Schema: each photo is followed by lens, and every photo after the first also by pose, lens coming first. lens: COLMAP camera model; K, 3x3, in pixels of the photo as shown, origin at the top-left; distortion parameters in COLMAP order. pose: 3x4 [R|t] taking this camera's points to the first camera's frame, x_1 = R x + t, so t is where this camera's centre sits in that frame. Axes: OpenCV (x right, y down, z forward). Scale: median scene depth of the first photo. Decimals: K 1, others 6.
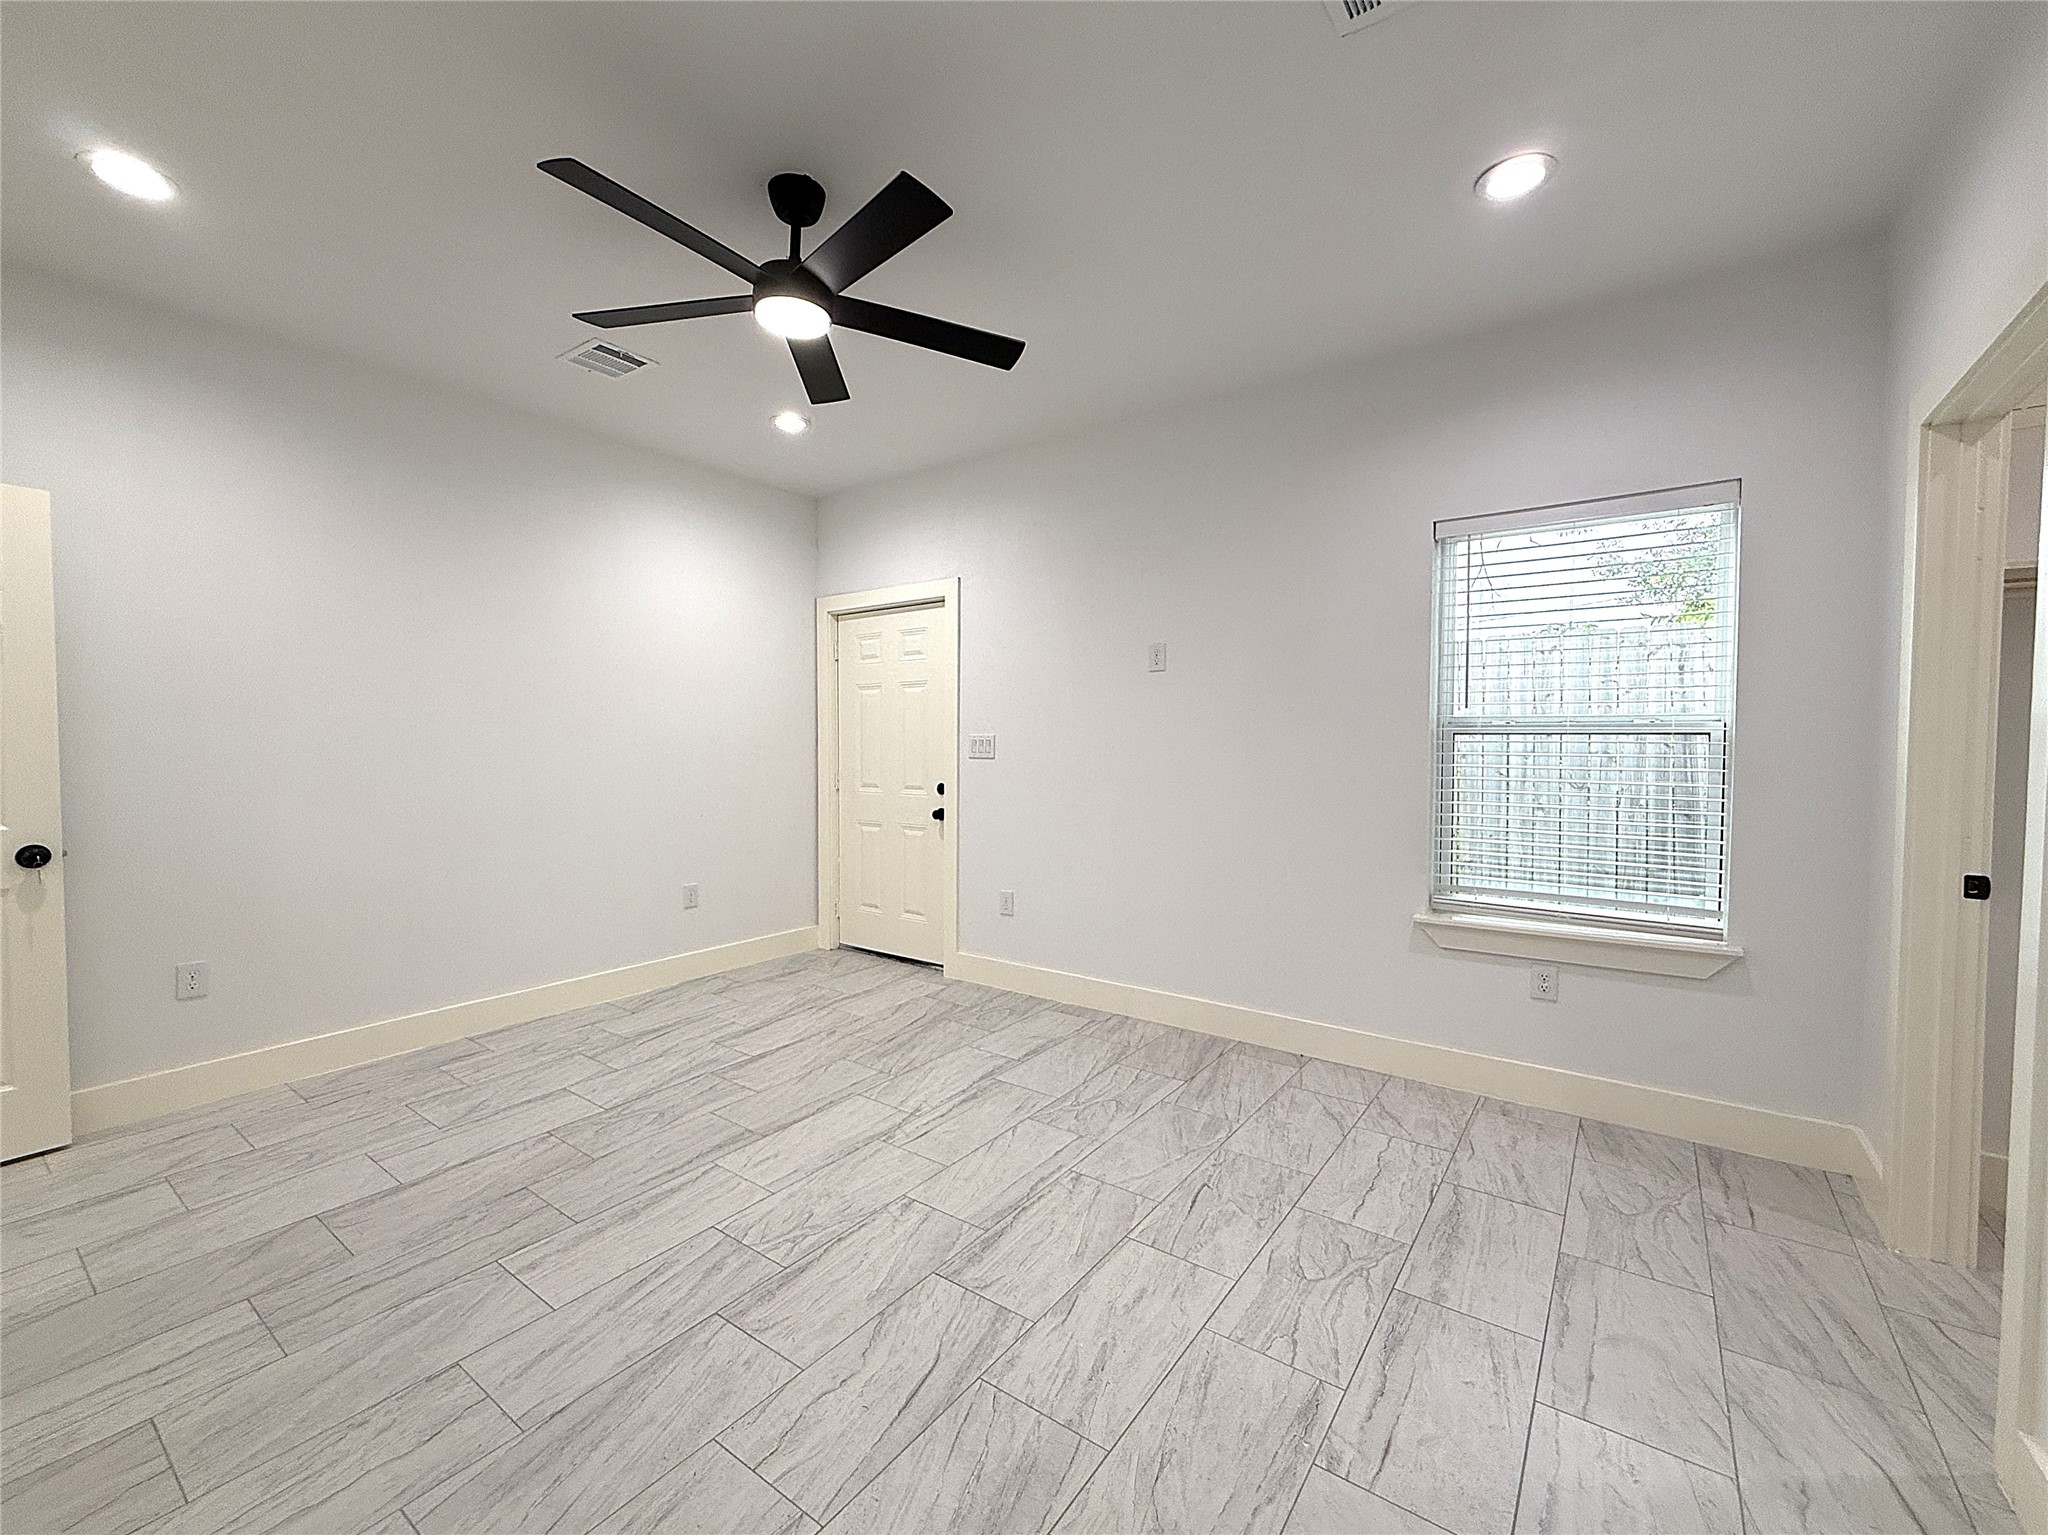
lens RADIAL K [[825.3, 0, 1007.2], [0, 825.3, 766.4], [0, 0, 1]] dist [-0.000320, -0.000452]
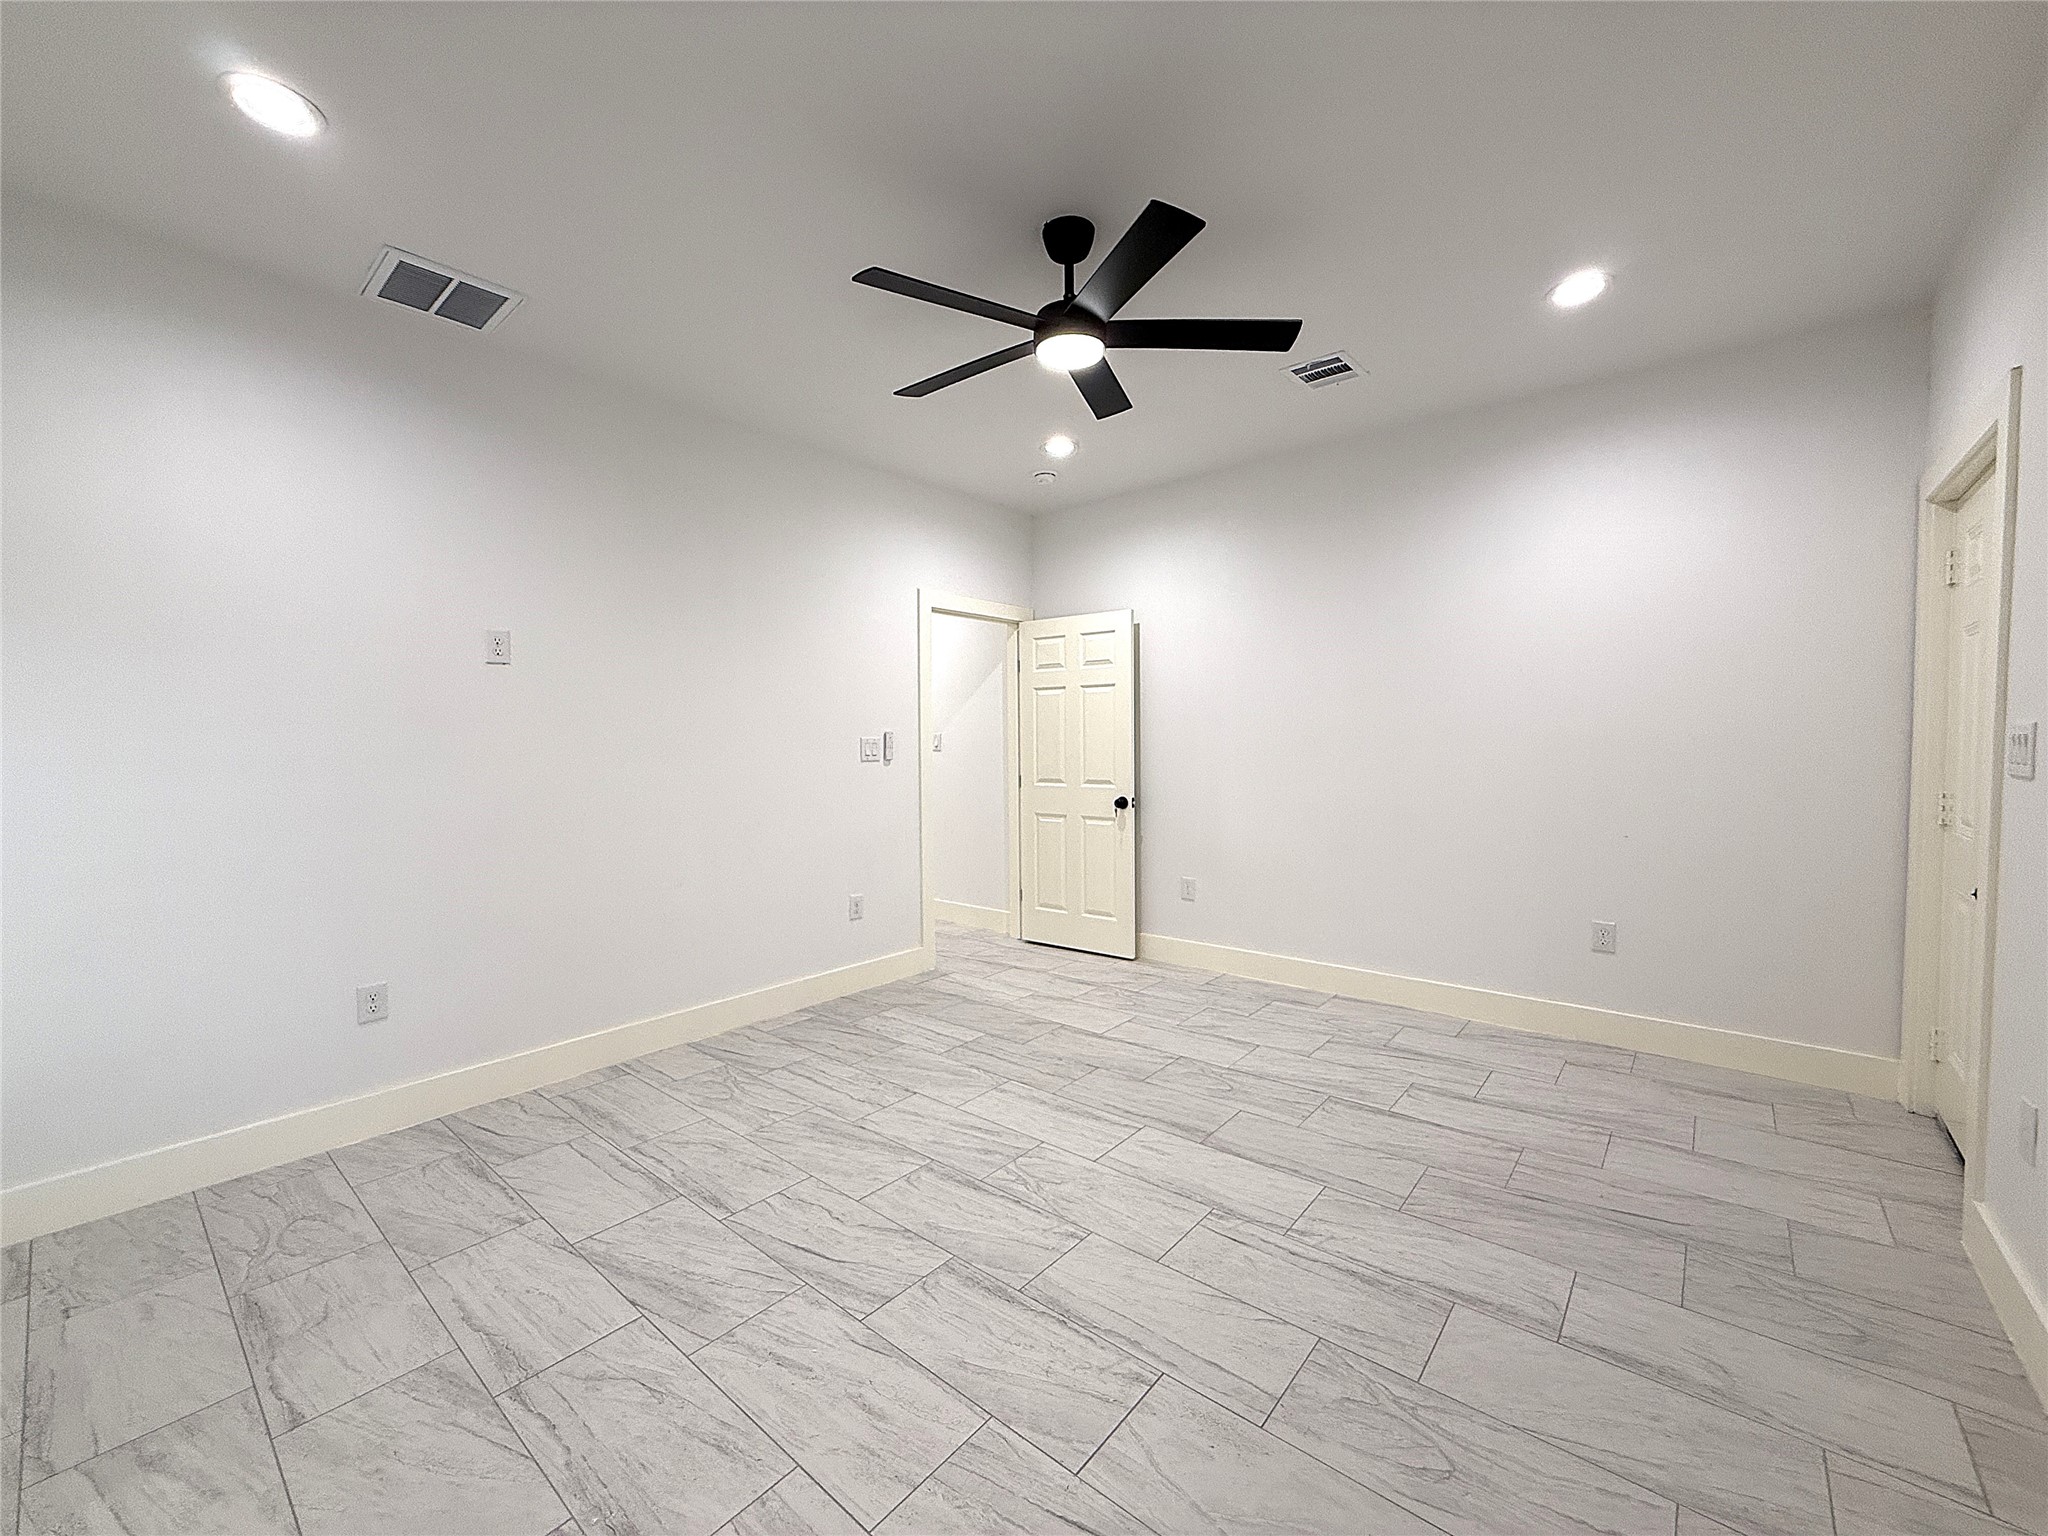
lens RADIAL K [[825.3, 0, 1041.8], [0, 825.3, 763.7], [0, 0, 1]] dist [-0.000320, -0.000452]
pose [[-0.045142, 0.027882, -0.998591, 0.694398], [-0.019847, 0.999388, 0.028801, -0.028210], [0.998783, 0.021119, -0.044561, 0.857683]]
